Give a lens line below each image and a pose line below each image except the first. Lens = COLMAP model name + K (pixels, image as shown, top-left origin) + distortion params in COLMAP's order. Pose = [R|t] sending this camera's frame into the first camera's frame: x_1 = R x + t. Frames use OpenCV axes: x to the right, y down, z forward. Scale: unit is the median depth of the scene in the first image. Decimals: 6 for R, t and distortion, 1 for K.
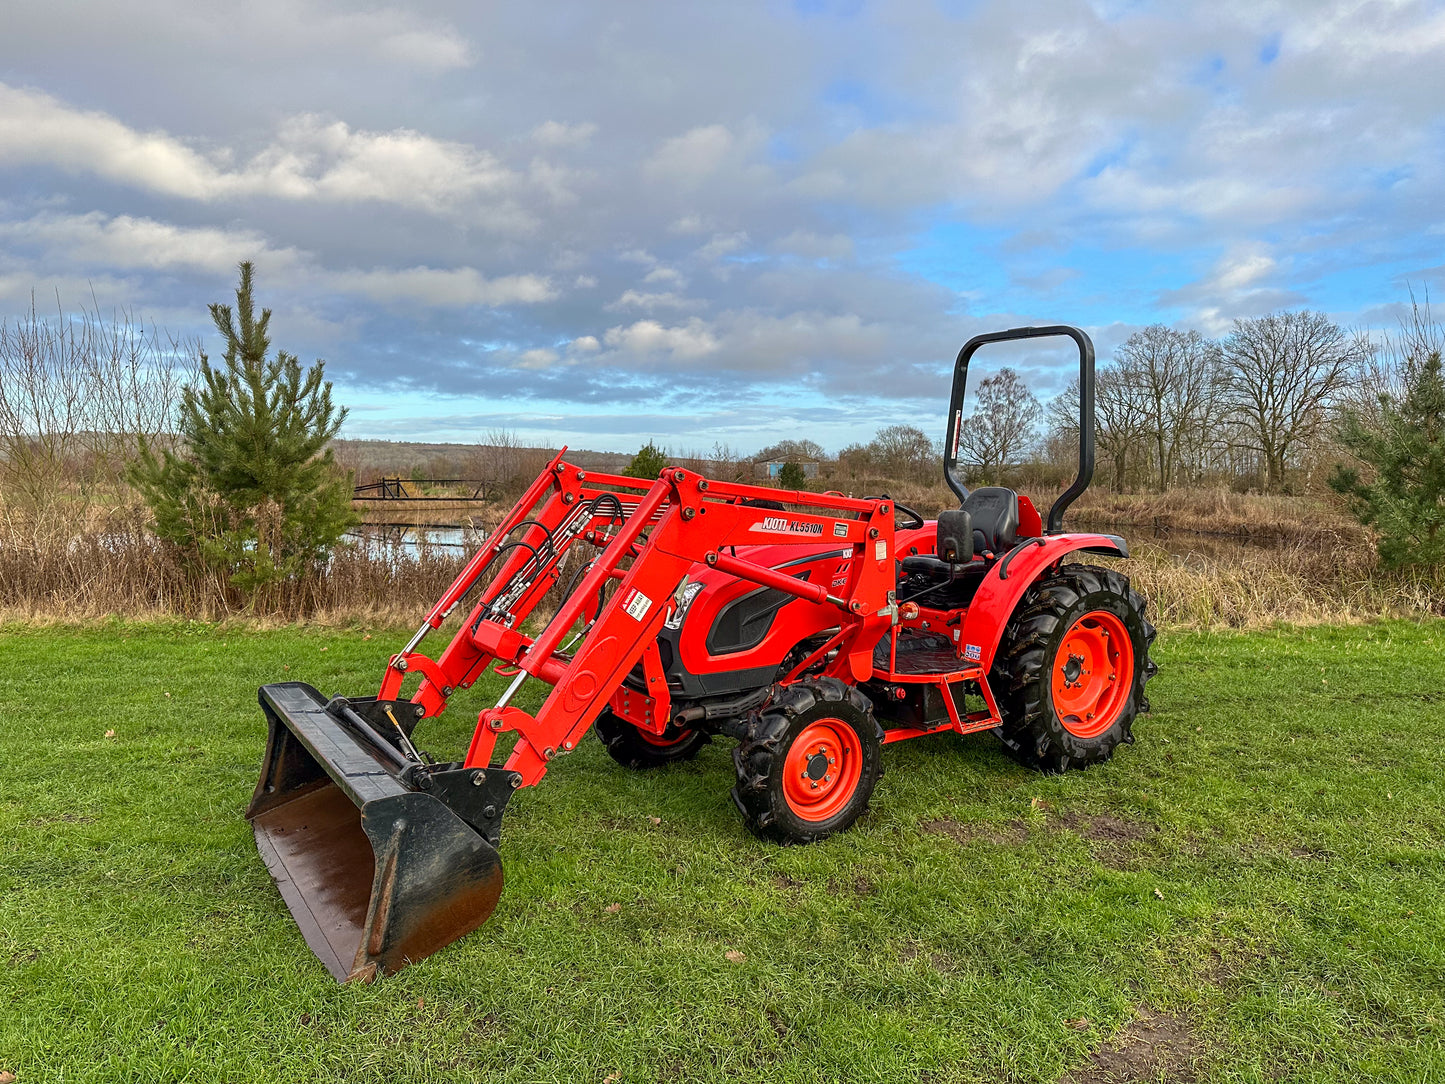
lens RADIAL K [[1025.3, 0, 726.5], [0, 1025.3, 536.7], [0, 0, 1]] dist [0.085408, -0.136798]
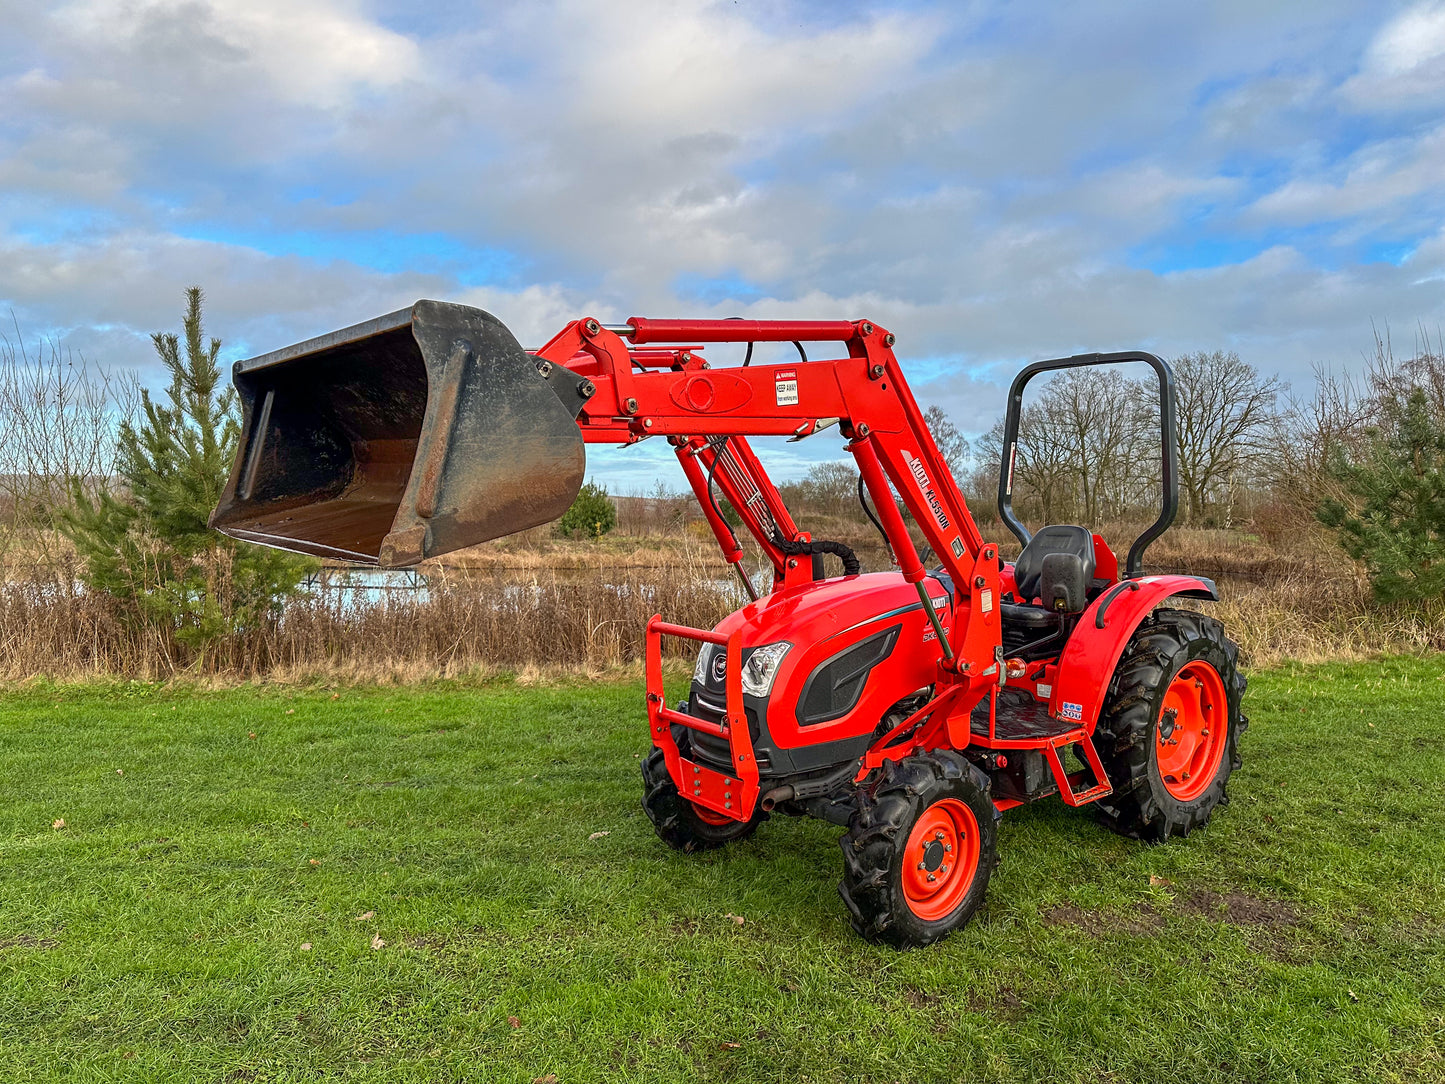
lens RADIAL K [[1026.1, 0, 722.5], [0, 1026.1, 542.0], [0, 0, 1]] dist [0.003047, -0.001935]
pose [[0.997259, -0.010409, 0.073251, -0.087262], [0.012668, 0.999457, -0.030431, -0.007819], [-0.072894, 0.031275, 0.996849, 0.088835]]
